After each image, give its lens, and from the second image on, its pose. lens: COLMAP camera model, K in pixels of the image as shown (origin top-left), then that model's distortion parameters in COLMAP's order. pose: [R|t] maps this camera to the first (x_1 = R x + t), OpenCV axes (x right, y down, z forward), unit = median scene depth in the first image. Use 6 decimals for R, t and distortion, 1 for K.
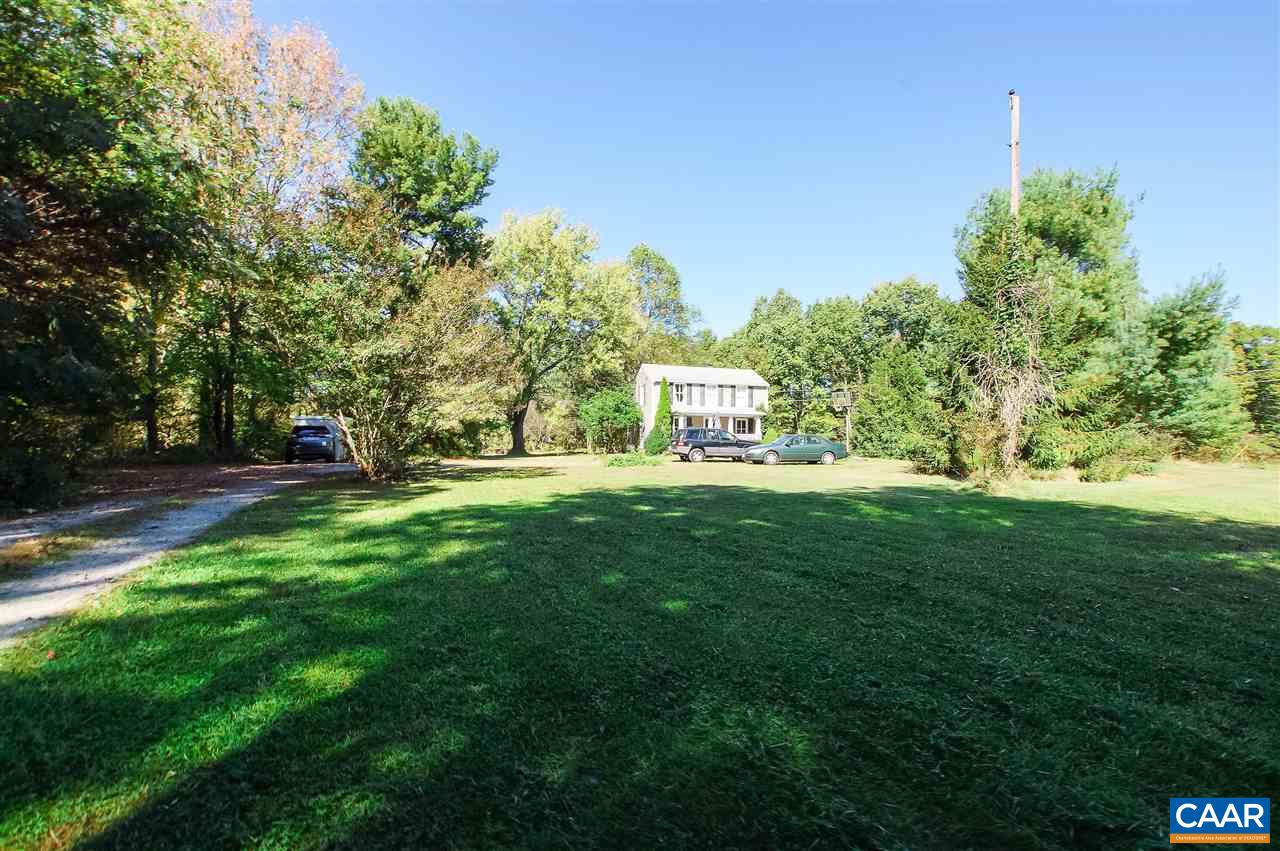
lens RADIAL K [[613.0, 0, 642.7], [0, 613.0, 424.4], [0, 0, 1]] dist [-0.048887, 0.012212]
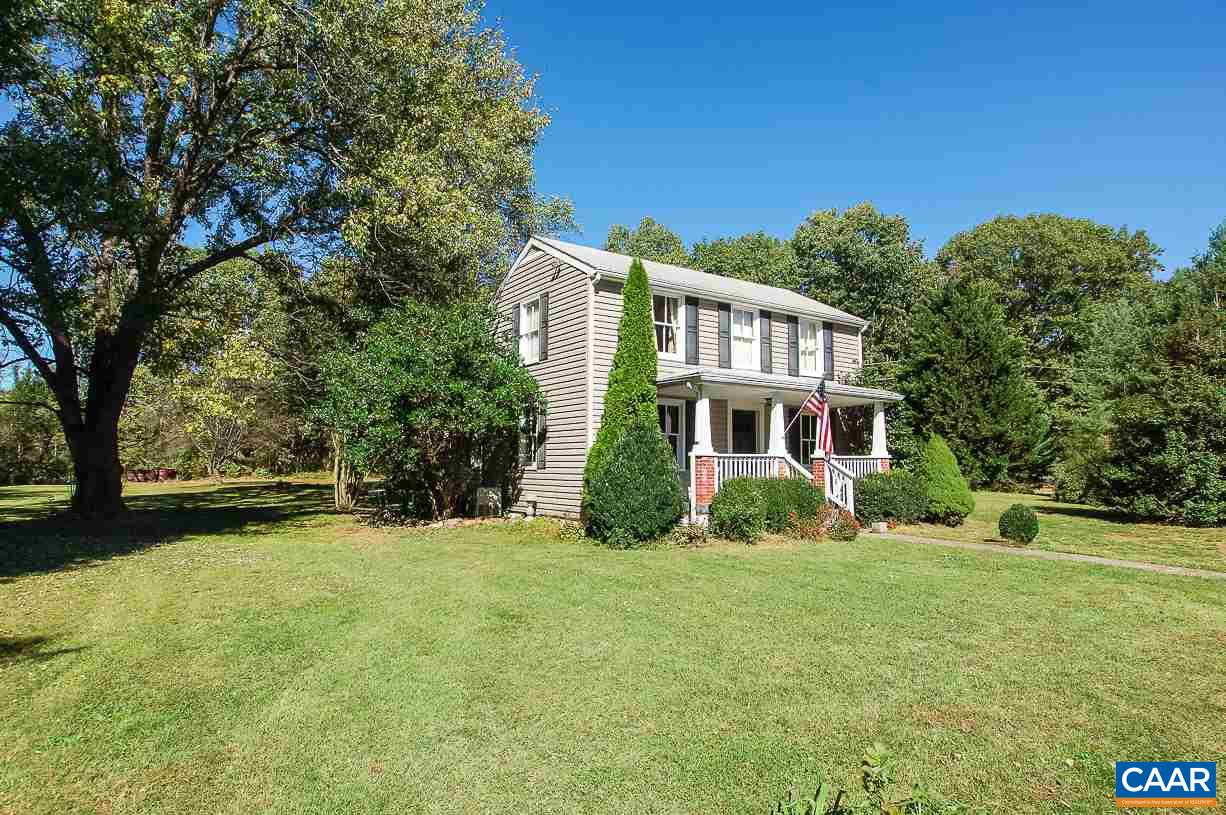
lens RADIAL K [[699.3, 0, 613.9], [0, 699.3, 382.9], [0, 0, 1]] dist [-0.041415, 0.002754]
pose [[0.947363, 0.031782, 0.318580, -0.076148], [-0.007044, 0.996889, -0.078504, 0.006856], [-0.320083, 0.072128, 0.944640, 0.658728]]
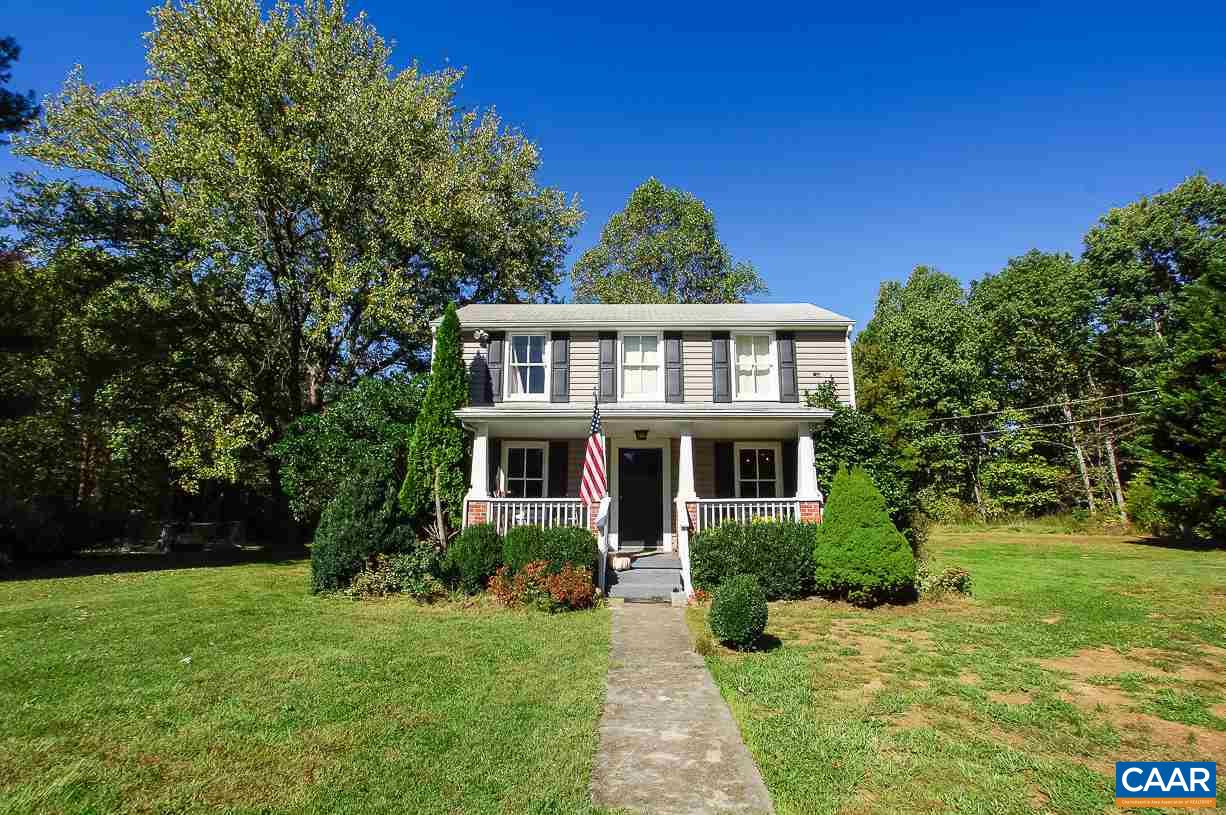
lens RADIAL K [[583.2, 0, 613.0], [0, 583.2, 407.5], [0, 0, 1]] dist [-0.046709, 0.023435]
pose [[0.953566, -0.062082, -0.294717, 0.179259], [0.018231, 0.988629, -0.149267, 0.013244], [0.300632, 0.136962, 0.943855, 0.728518]]
